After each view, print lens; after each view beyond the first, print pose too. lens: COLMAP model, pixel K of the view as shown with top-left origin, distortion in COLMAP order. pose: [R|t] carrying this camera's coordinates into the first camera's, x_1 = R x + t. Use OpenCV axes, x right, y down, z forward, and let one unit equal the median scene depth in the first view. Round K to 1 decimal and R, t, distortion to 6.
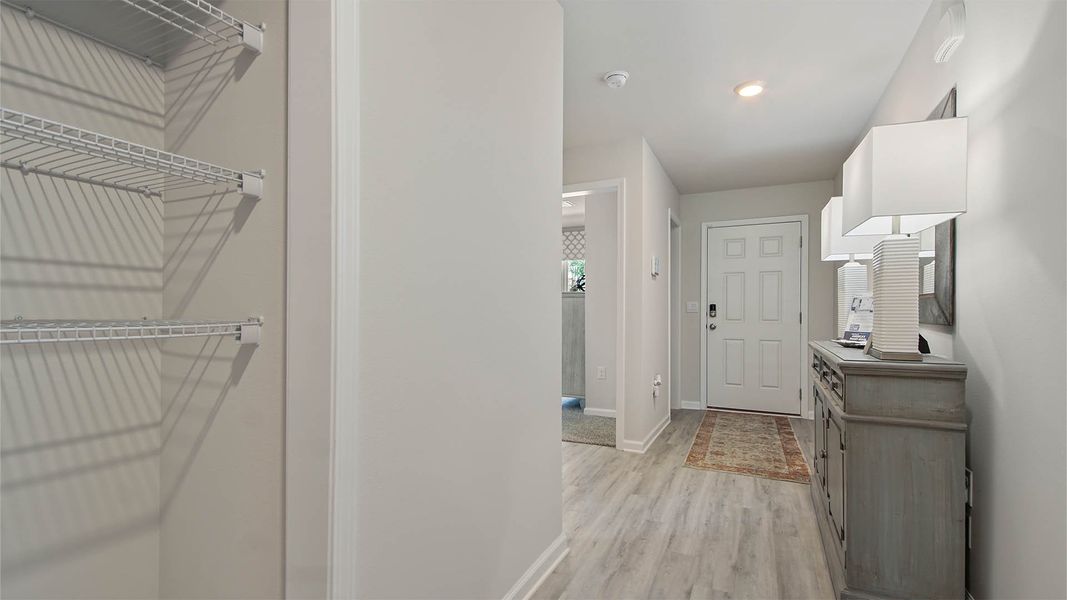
lens RADIAL K [[469.1, 0, 537.2], [0, 469.1, 310.7], [0, 0, 1]] dist [0.036070, -0.022173]
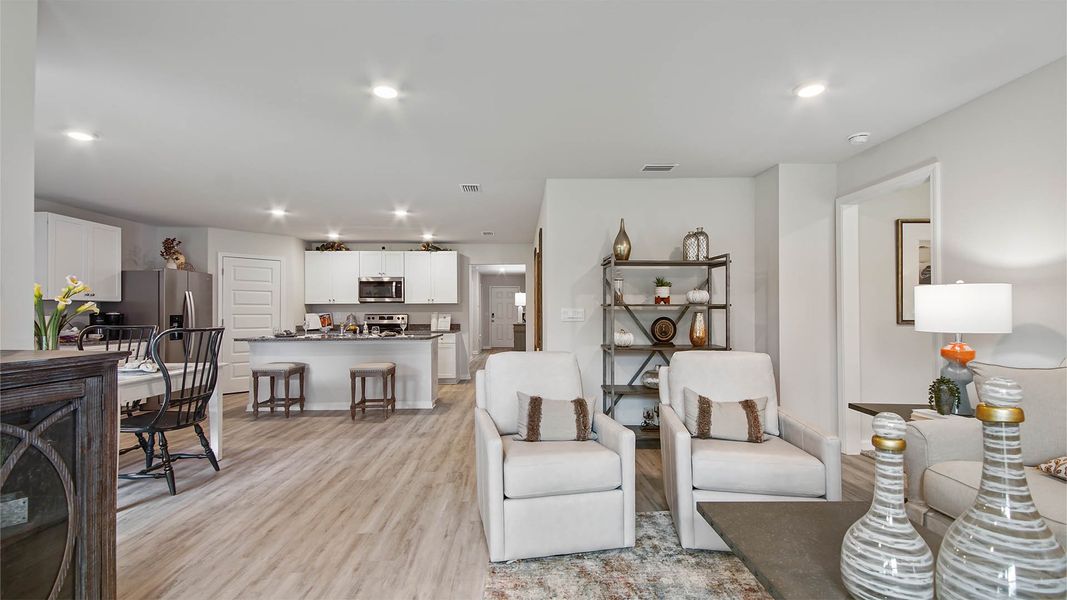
lens RADIAL K [[465.6, 0, 532.9], [0, 465.6, 313.7], [0, 0, 1]] dist [0.032829, -0.020966]
pose [[0.891243, -0.011267, 0.453386, -1.403334], [0.009457, 0.999936, 0.006259, -0.052546], [-0.453427, -0.001290, 0.891292, -3.309531]]
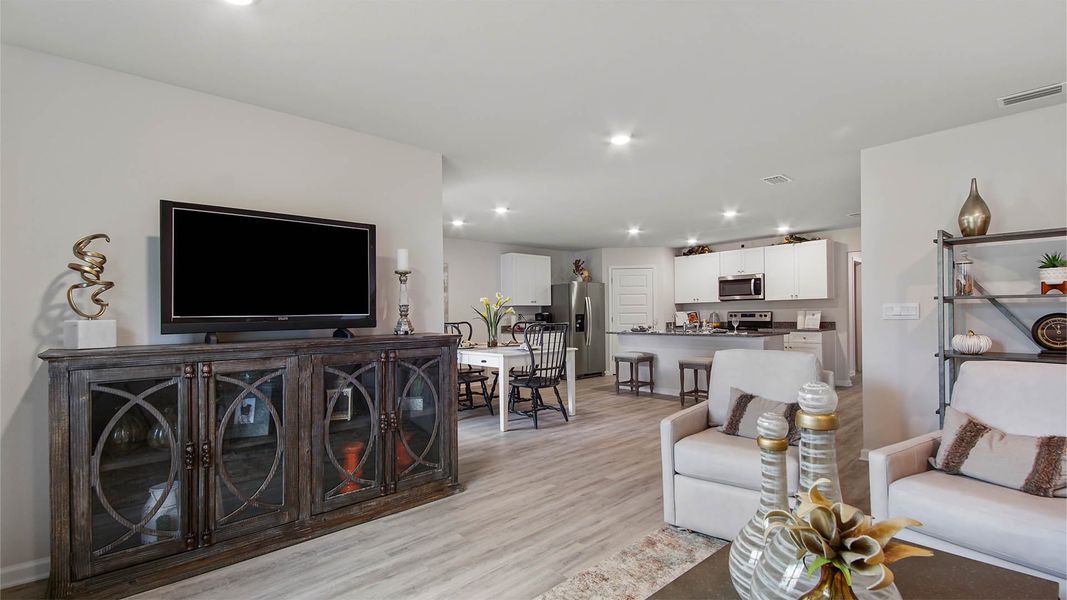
lens RADIAL K [[465.6, 0, 532.9], [0, 465.6, 313.7], [0, 0, 1]] dist [0.032829, -0.020966]
pose [[0.920965, -0.023227, -0.388952, -1.006126], [0.023990, 0.999708, -0.002895, -0.050205], [0.388905, -0.006665, 0.921254, -3.521666]]
